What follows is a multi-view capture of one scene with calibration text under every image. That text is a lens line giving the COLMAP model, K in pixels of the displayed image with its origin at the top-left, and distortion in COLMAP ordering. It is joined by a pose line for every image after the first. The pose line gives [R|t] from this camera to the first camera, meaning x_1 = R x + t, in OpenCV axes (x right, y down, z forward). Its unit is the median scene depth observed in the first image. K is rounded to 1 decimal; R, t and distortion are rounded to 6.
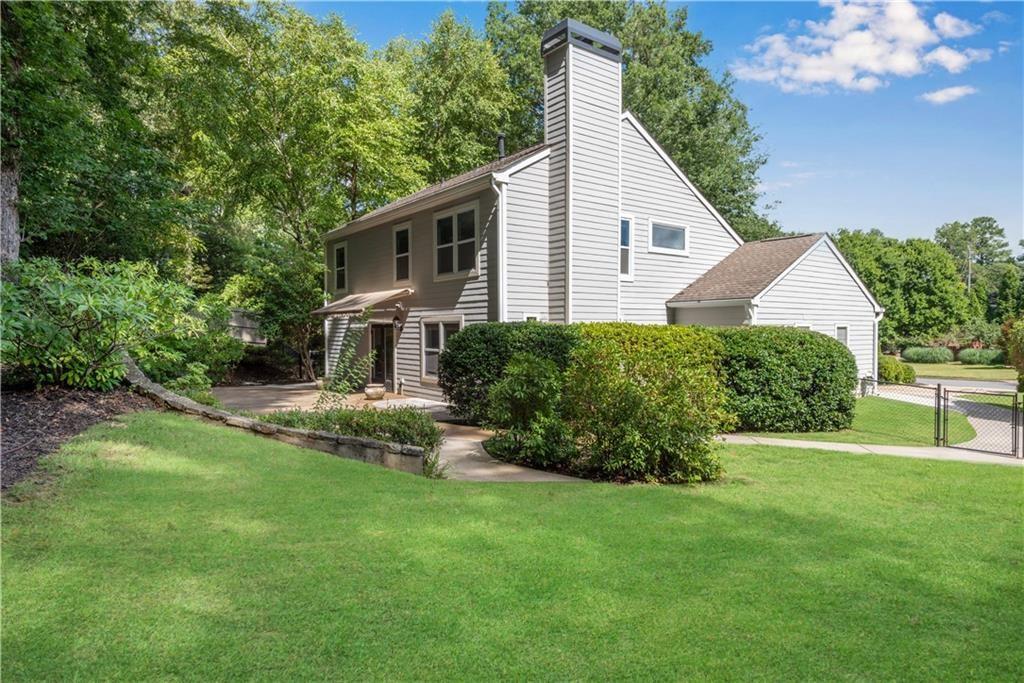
lens RADIAL K [[571.4, 0, 512.0], [0, 571.4, 341.5], [0, 0, 1]] dist [0.013199, -0.000064]
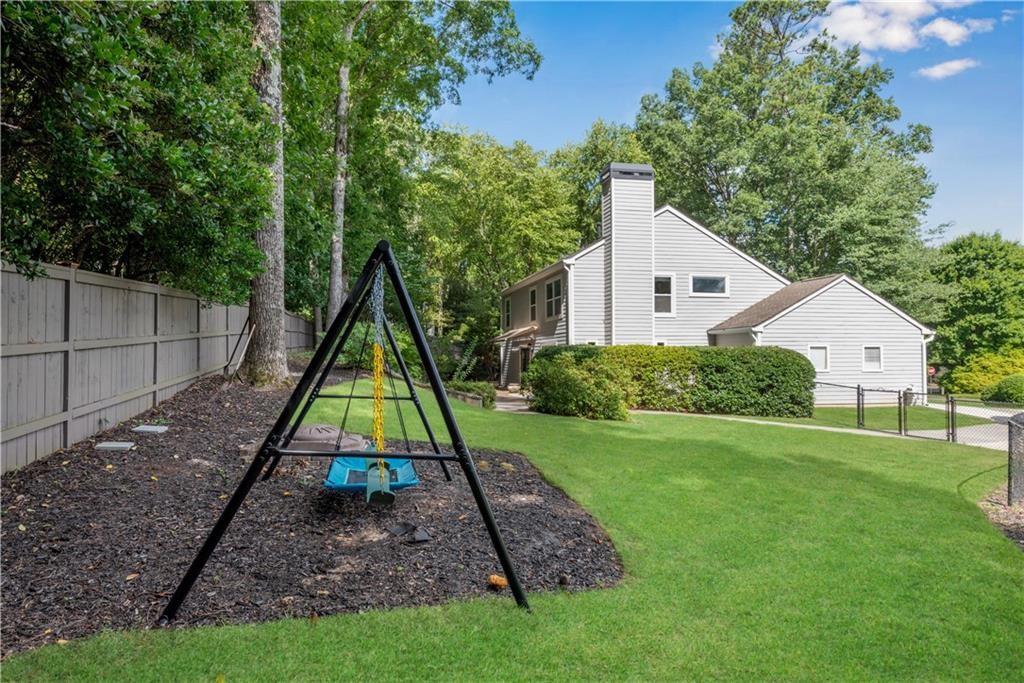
lens RADIAL K [[571.4, 0, 512.0], [0, 571.4, 341.5], [0, 0, 1]] dist [0.013199, -0.000064]
pose [[0.912727, -0.015157, -0.408288, 0.466755], [-0.006272, 0.998674, -0.051095, 0.038812], [0.408521, 0.049197, 0.911422, -0.563083]]
